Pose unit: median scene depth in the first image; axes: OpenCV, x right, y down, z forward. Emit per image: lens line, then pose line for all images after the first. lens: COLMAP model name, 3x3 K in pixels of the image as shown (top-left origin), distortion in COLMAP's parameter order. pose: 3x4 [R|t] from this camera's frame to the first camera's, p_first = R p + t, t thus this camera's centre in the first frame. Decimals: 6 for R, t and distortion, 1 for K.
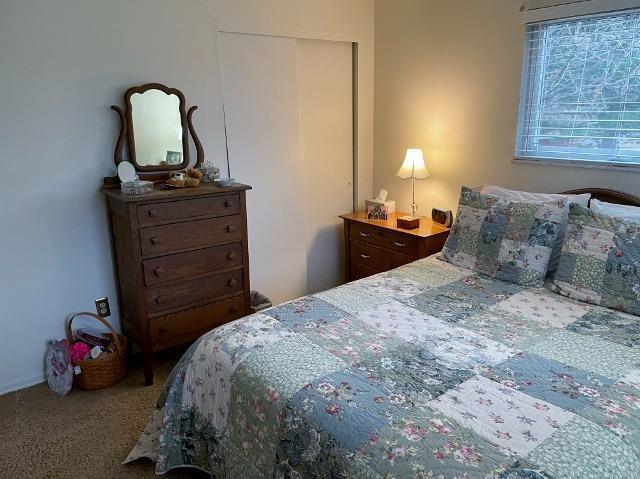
lens RADIAL K [[484.1, 0, 329.5], [0, 484.1, 240.2], [0, 0, 1]] dist [0.005827, -0.006547]
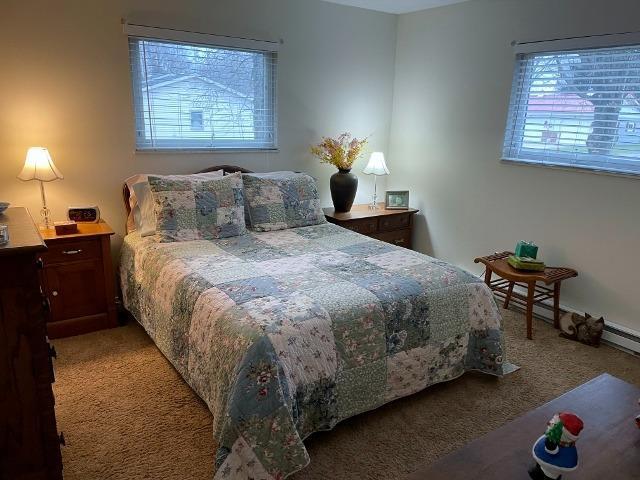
lens RADIAL K [[484.1, 0, 329.5], [0, 484.1, 240.7], [0, 0, 1]] dist [0.005827, -0.006547]
pose [[0.054859, -0.232330, 0.971089, -1.117976], [0.216113, 0.952263, 0.215617, -0.163645], [-0.974826, 0.198036, 0.102450, 0.682874]]
